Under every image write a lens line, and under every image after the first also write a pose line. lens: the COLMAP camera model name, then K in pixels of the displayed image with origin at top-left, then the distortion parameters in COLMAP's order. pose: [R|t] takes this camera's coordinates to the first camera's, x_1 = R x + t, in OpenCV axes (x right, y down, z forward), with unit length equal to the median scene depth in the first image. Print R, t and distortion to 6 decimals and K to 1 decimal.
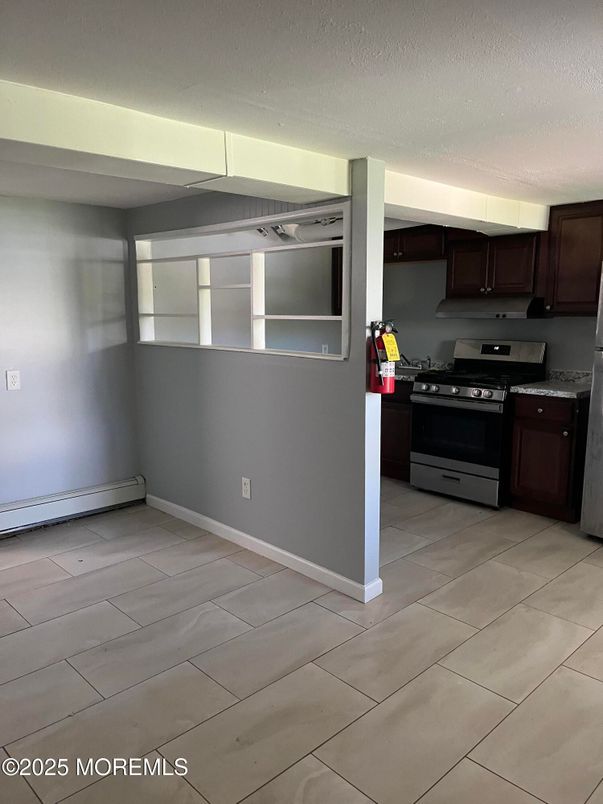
lens RADIAL K [[608.0, 0, 301.5], [0, 608.0, 402.0], [0, 0, 1]] dist [0.000489, -0.001106]
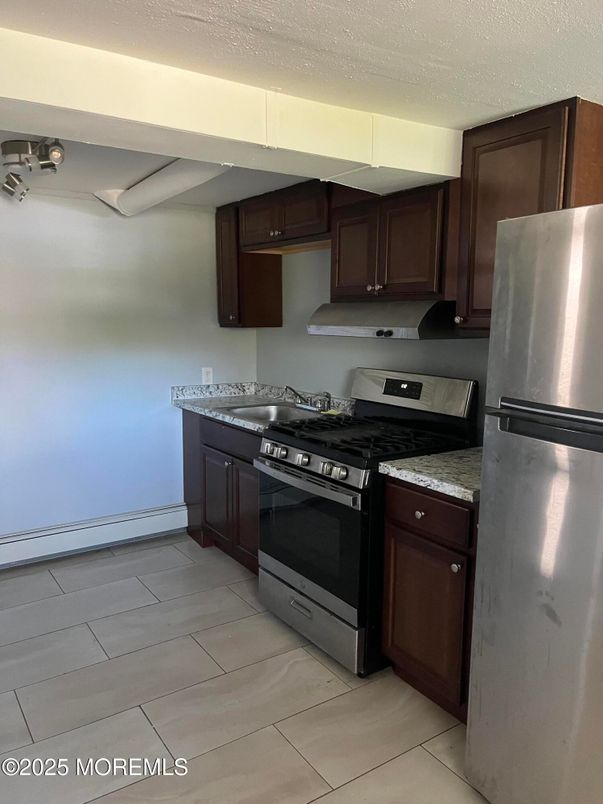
lens RADIAL K [[613.7, 0, 301.5], [0, 613.7, 402.0], [0, 0, 1]] dist [0.033429, 0.000664]
pose [[0.985602, 0.034968, -0.165424, 0.348342], [-0.036794, 0.999291, -0.007986, -0.069848], [0.165028, 0.013958, 0.986190, 0.420530]]
